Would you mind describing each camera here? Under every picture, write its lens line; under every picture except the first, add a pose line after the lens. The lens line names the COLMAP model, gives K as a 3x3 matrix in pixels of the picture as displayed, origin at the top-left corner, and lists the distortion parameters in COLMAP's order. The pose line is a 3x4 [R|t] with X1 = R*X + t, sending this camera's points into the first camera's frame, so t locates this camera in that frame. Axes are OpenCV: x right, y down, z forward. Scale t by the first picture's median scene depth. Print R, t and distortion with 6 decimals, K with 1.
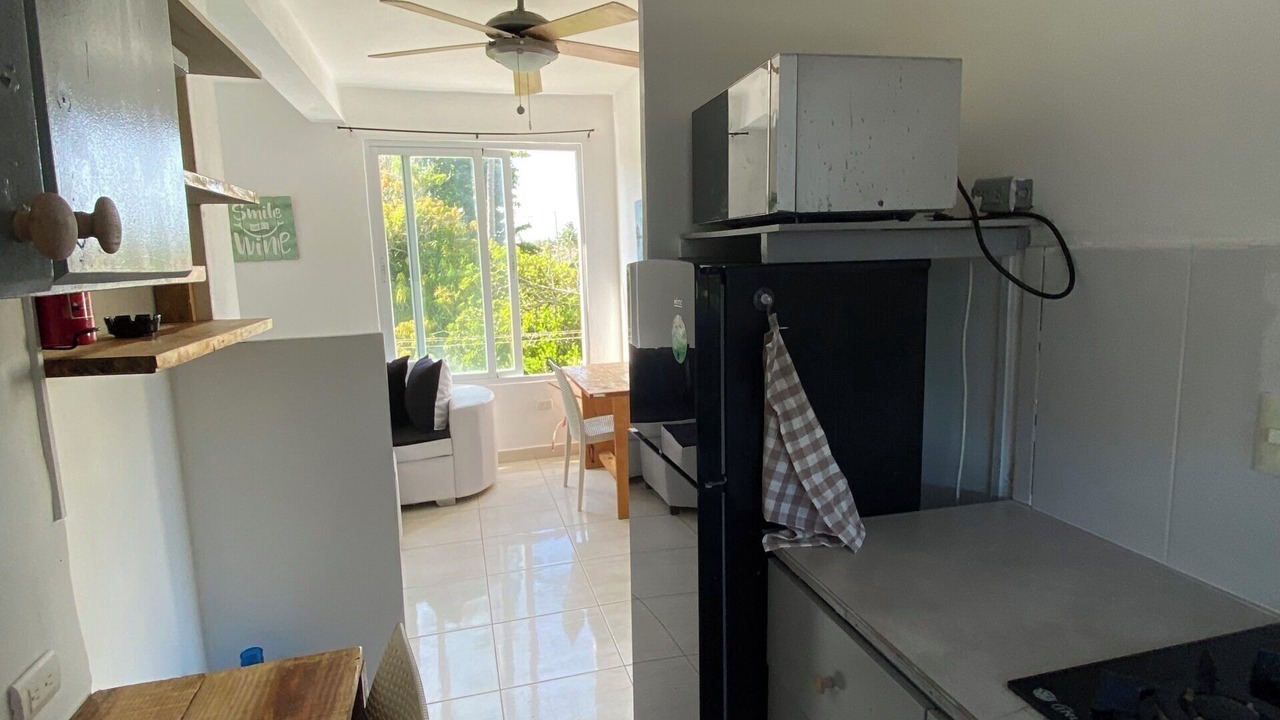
lens RADIAL K [[665.2, 0, 656.5], [0, 665.2, 364.7], [0, 0, 1]] dist [0.000828, -0.000190]
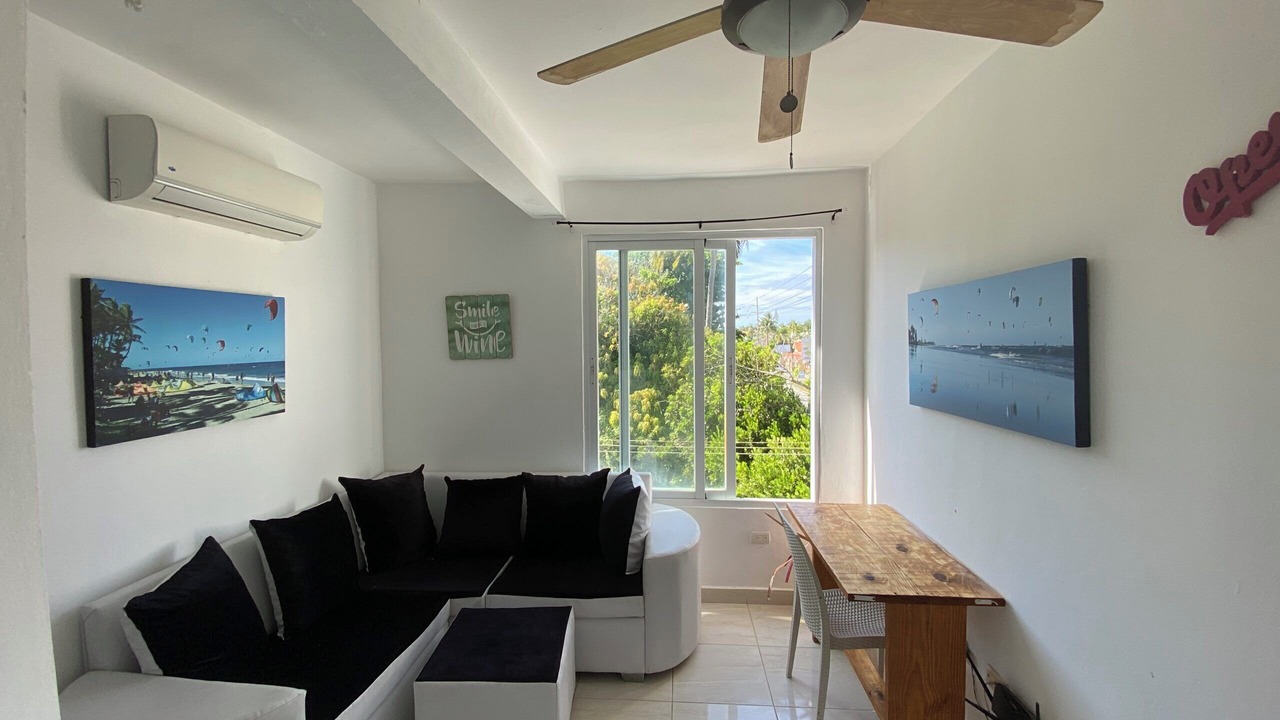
lens RADIAL K [[511.5, 0, 640.0], [0, 511.5, 360.0], [0, 0, 1]] dist [0.110303, -0.000023]
pose [[0.932132, 0.032856, -0.360625, -0.091309], [-0.076135, 0.991397, -0.106465, -0.087002], [0.354025, 0.126696, 0.926615, 0.359828]]
